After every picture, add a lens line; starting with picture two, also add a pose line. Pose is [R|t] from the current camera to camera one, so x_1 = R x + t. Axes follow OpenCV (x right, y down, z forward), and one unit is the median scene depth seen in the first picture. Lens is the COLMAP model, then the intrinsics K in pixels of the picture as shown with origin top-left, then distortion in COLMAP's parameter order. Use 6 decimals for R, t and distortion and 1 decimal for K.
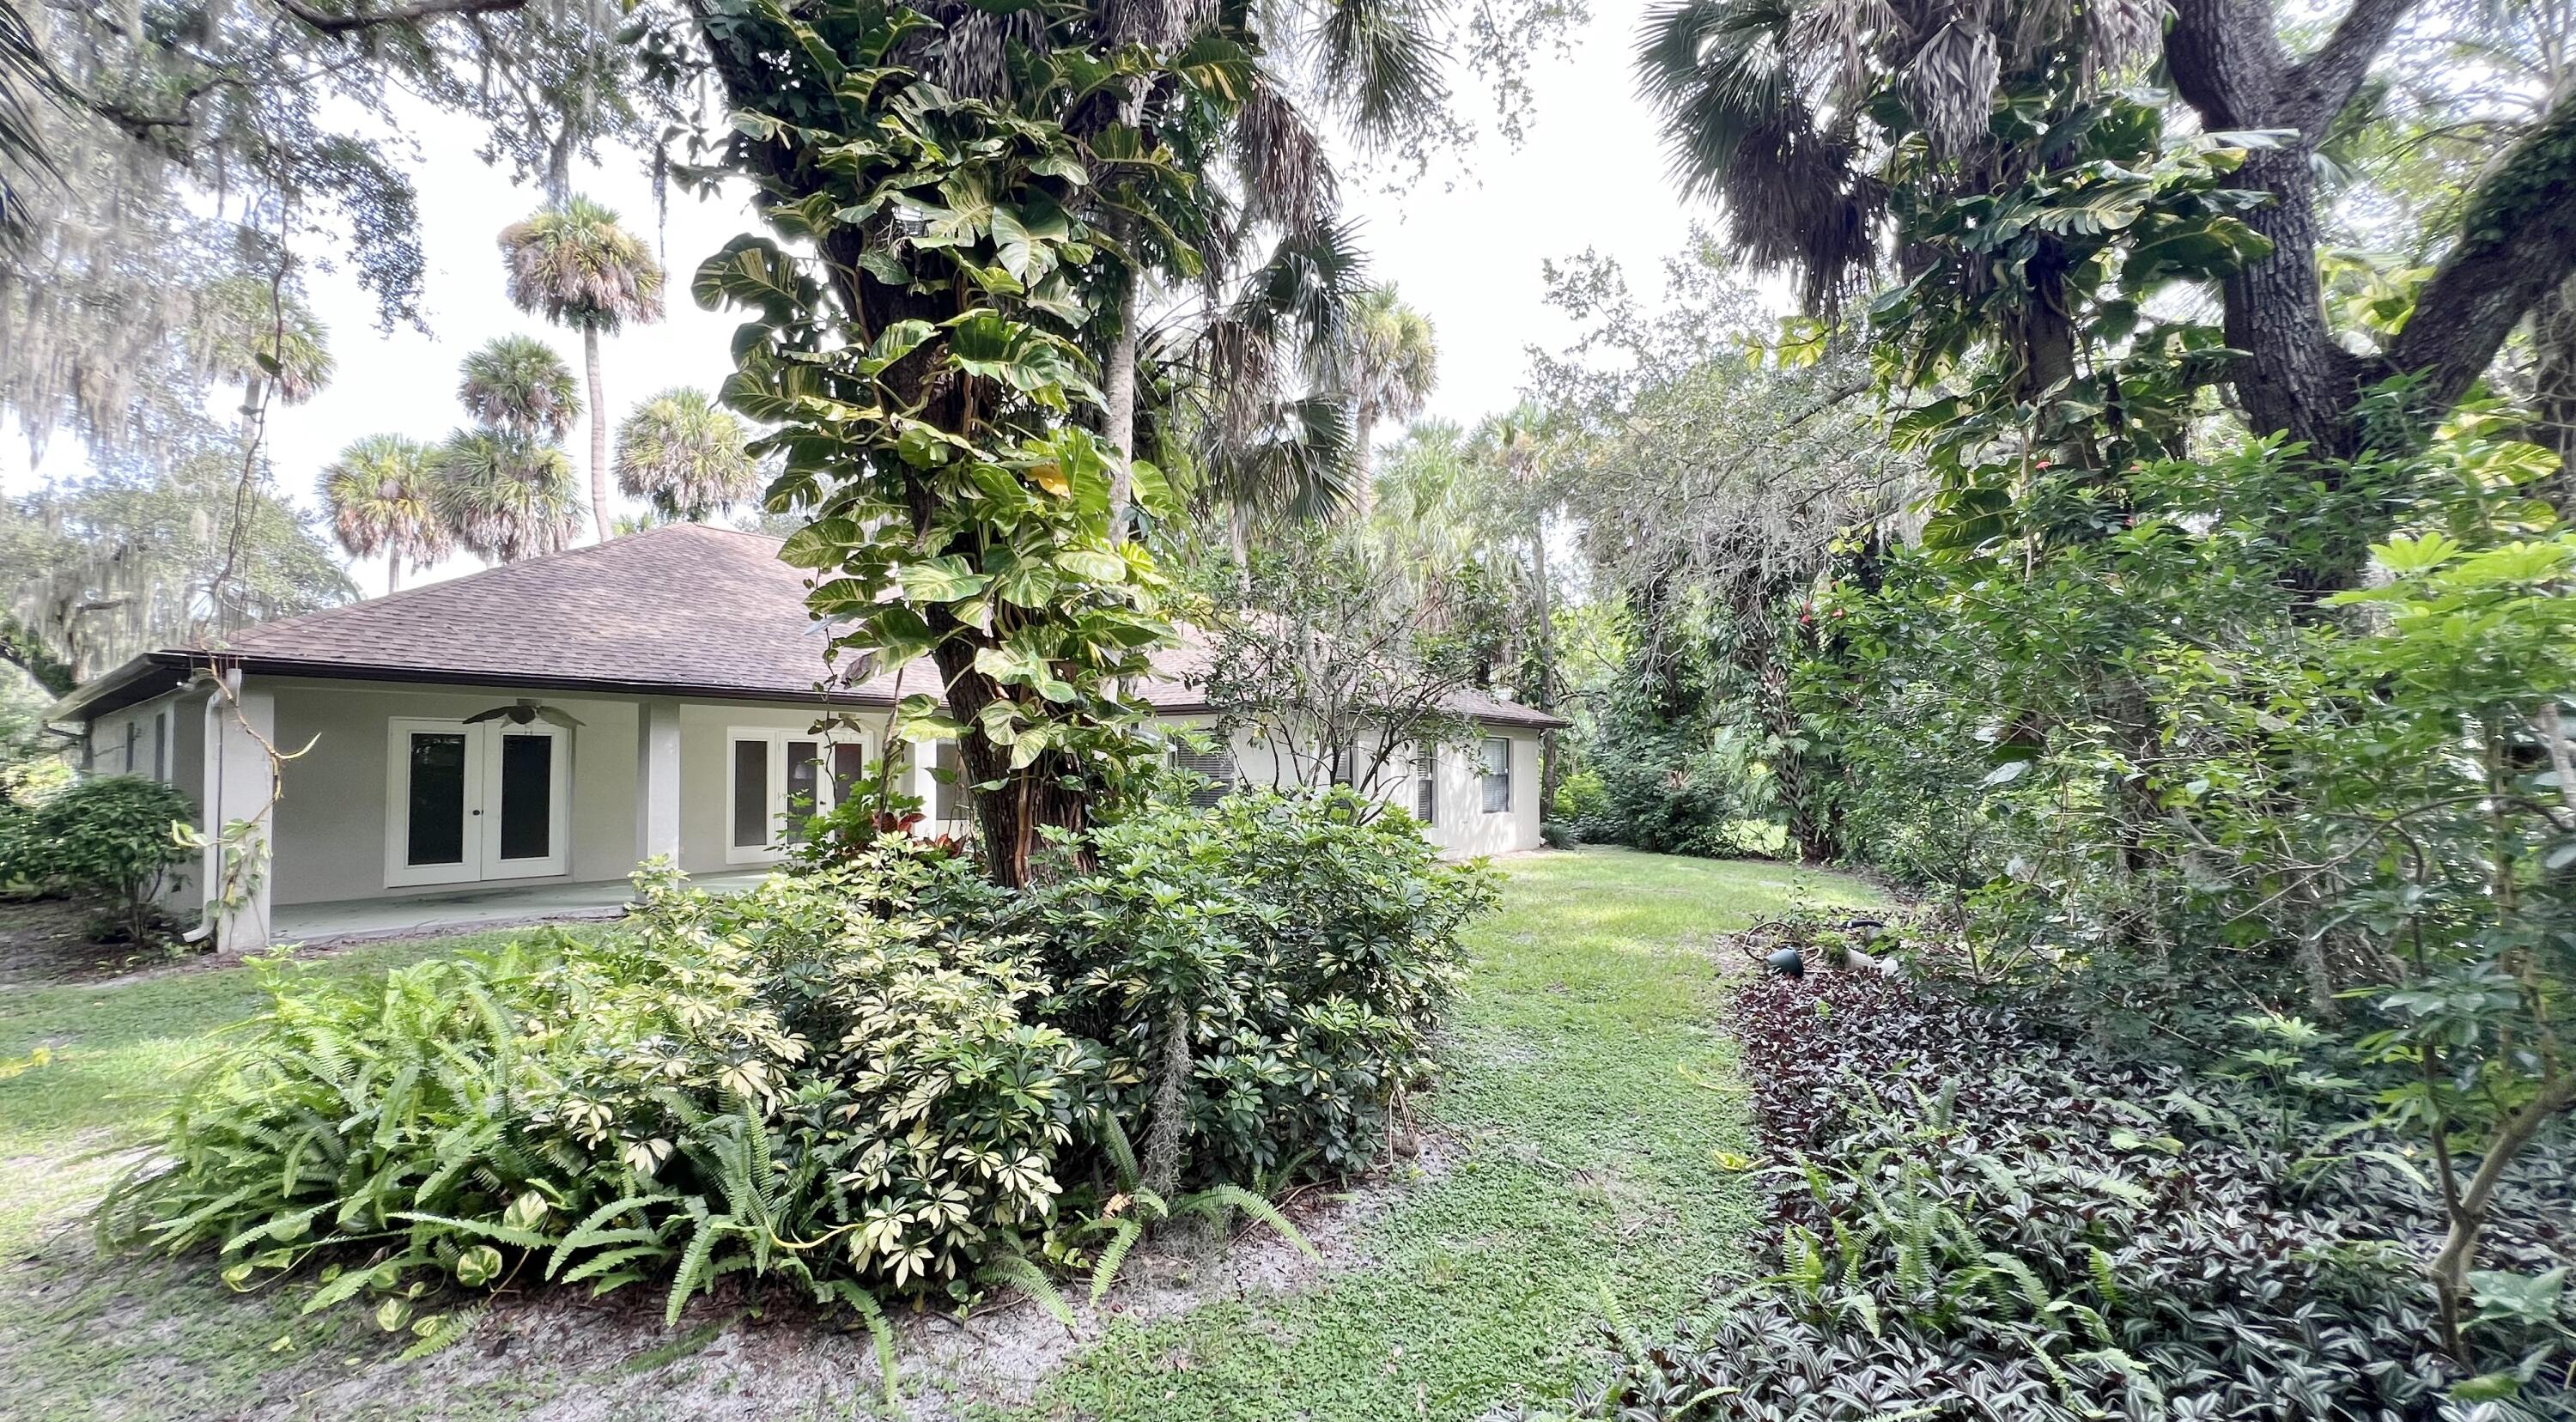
lens RADIAL K [[1076.0, 0, 1289.8], [0, 1076.0, 719.9], [0, 0, 1]] dist [0.001753, -0.000136]
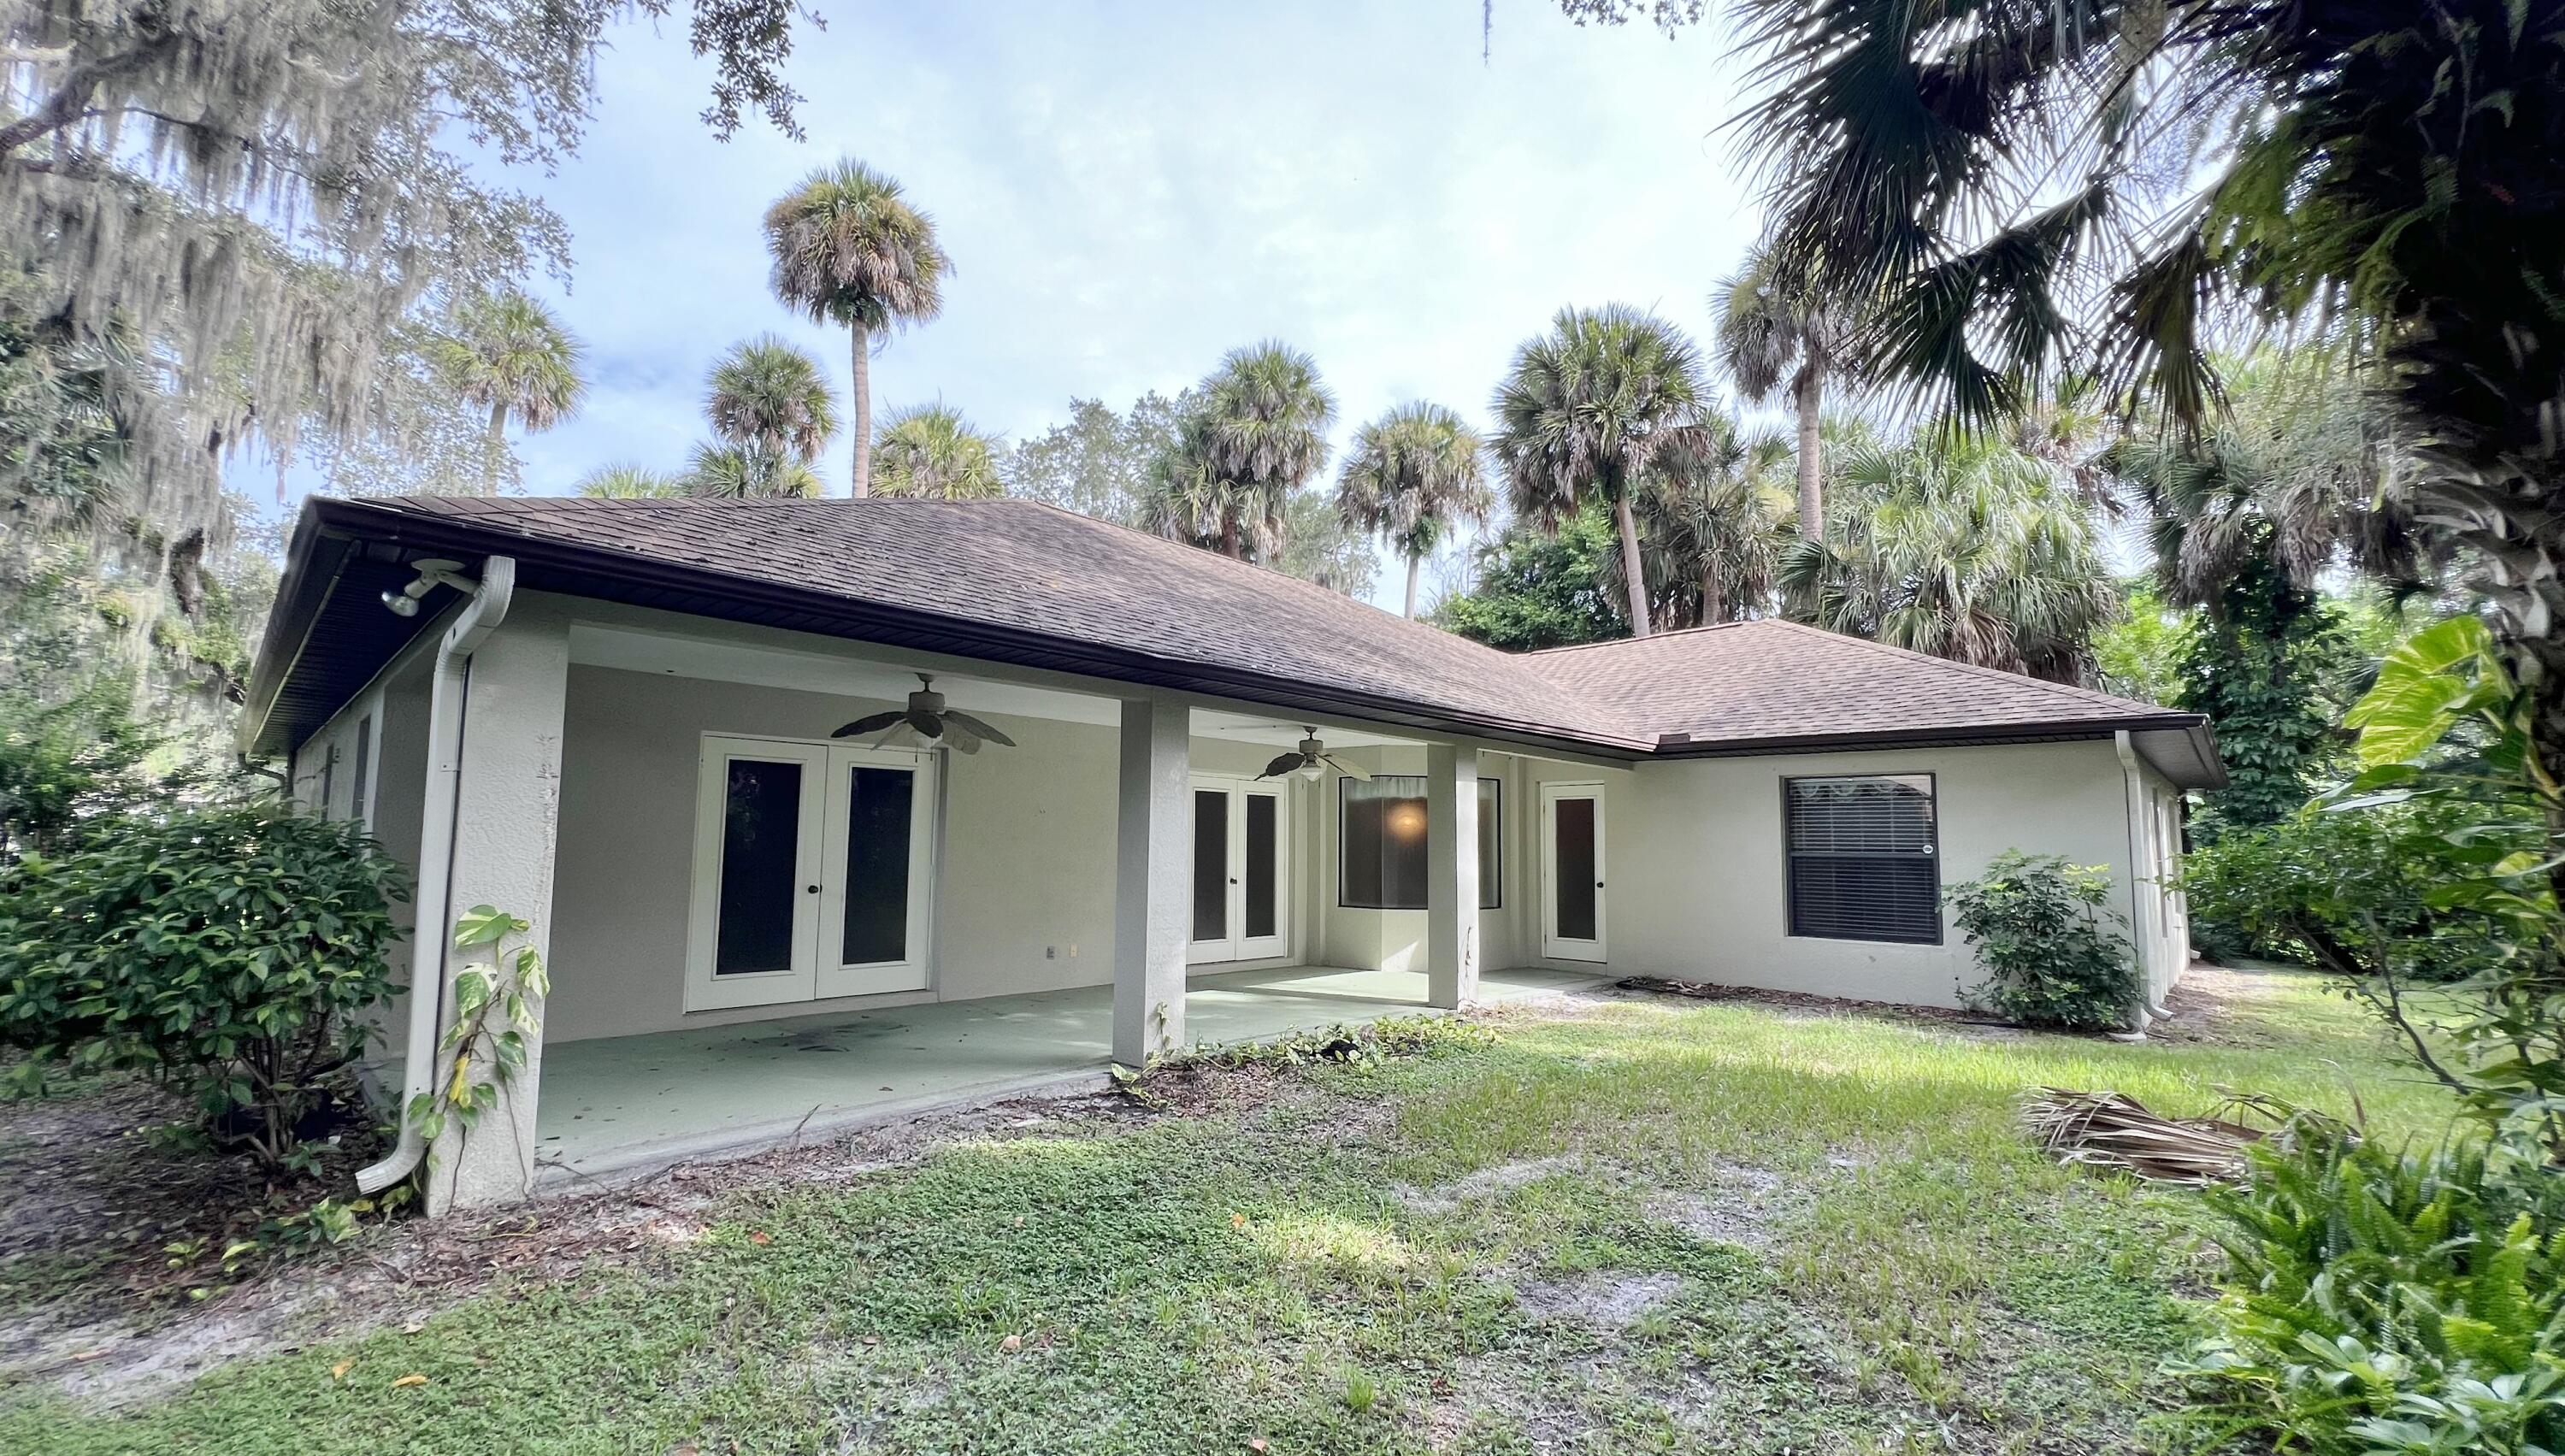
lens RADIAL K [[1056.7, 0, 1284.8], [0, 1056.7, 733.1], [0, 0, 1]] dist [-0.000958, 0.000249]
pose [[0.994128, 0.004764, -0.108108, -0.432186], [-0.011505, 0.998021, -0.061813, 0.031350], [0.107600, 0.062694, 0.992216, 0.430032]]
